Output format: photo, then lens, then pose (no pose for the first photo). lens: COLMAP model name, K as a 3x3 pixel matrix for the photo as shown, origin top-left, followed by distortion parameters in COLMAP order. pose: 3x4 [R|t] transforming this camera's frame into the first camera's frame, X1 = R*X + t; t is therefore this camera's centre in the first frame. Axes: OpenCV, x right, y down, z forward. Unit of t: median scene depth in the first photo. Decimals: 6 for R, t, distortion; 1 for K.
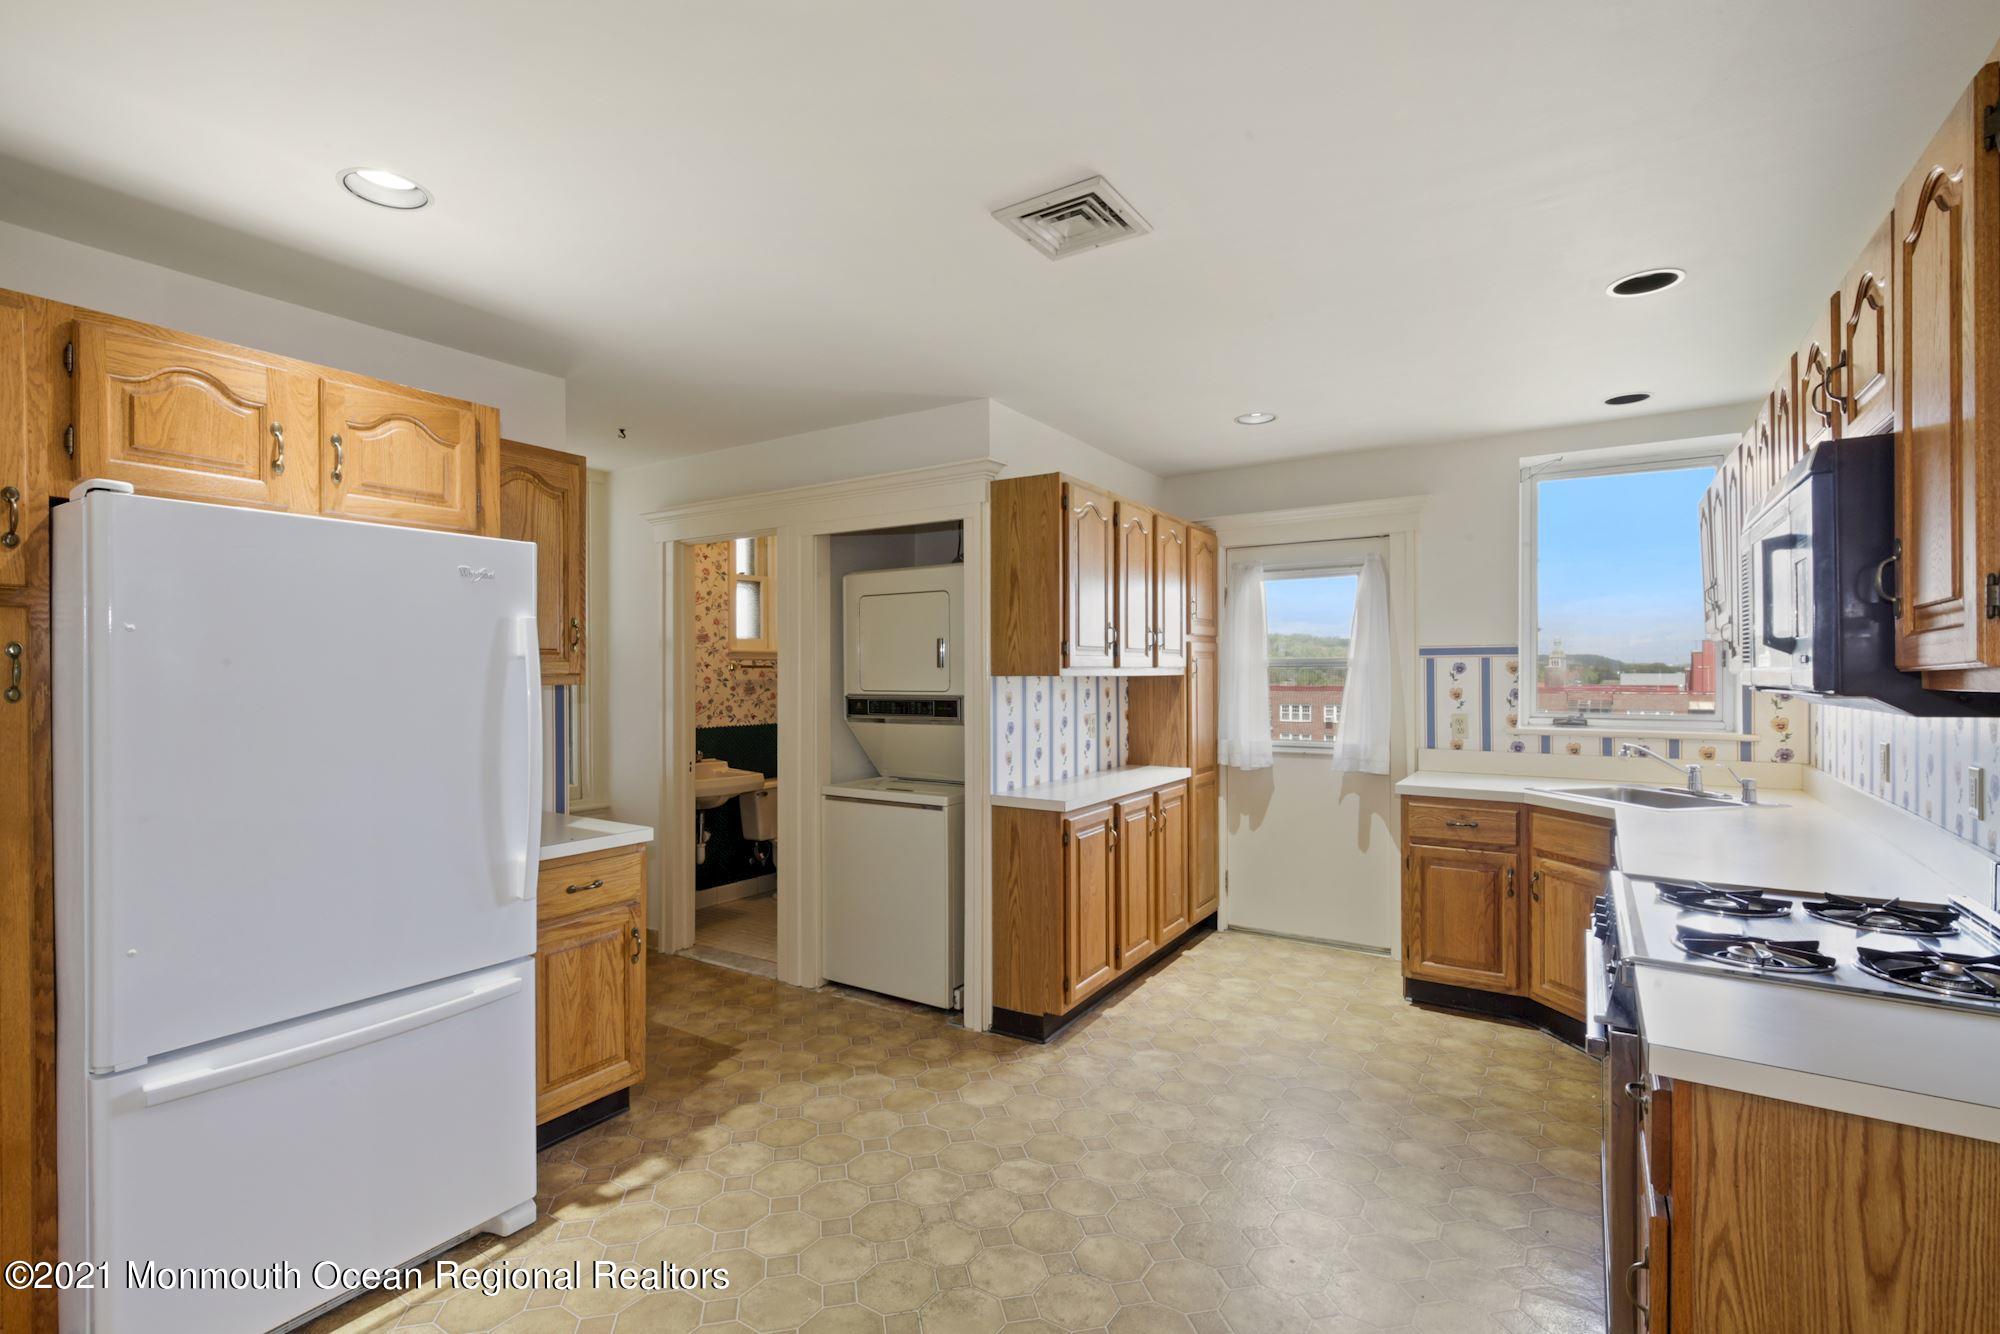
lens RADIAL K [[899.9, 0, 986.1], [0, 899.9, 677.0], [0, 0, 1]] dist [0.000554, -0.000207]
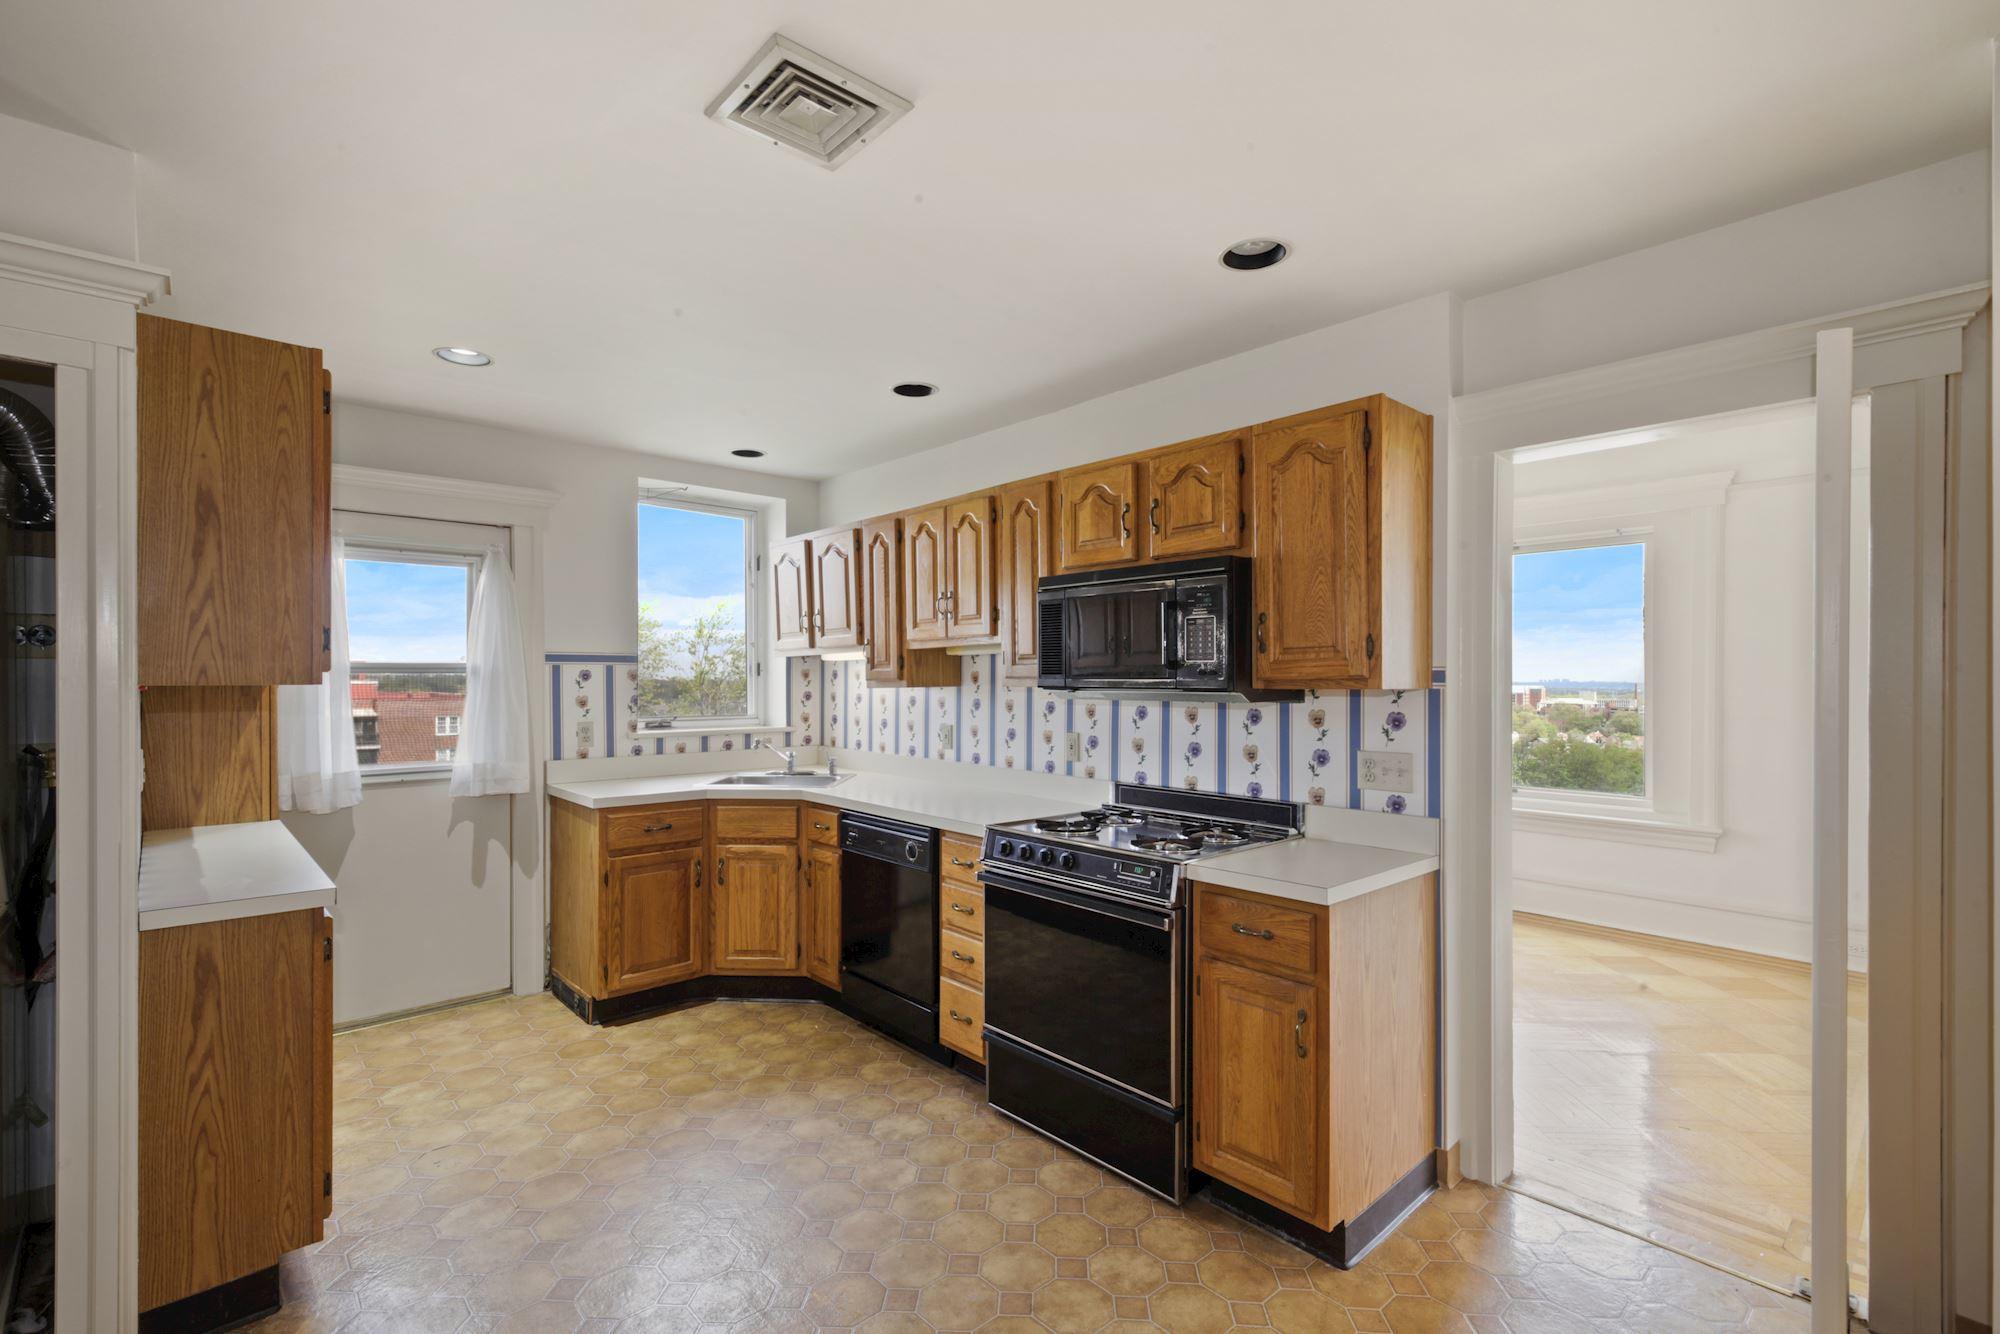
lens RADIAL K [[899.9, 0, 986.1], [0, 899.9, 677.0], [0, 0, 1]] dist [0.000554, -0.000207]
pose [[0.254453, 0.005277, 0.967071, -0.387233], [0.006409, 0.999954, -0.007143, 0.002032], [-0.967064, 0.008015, 0.254408, 0.400308]]
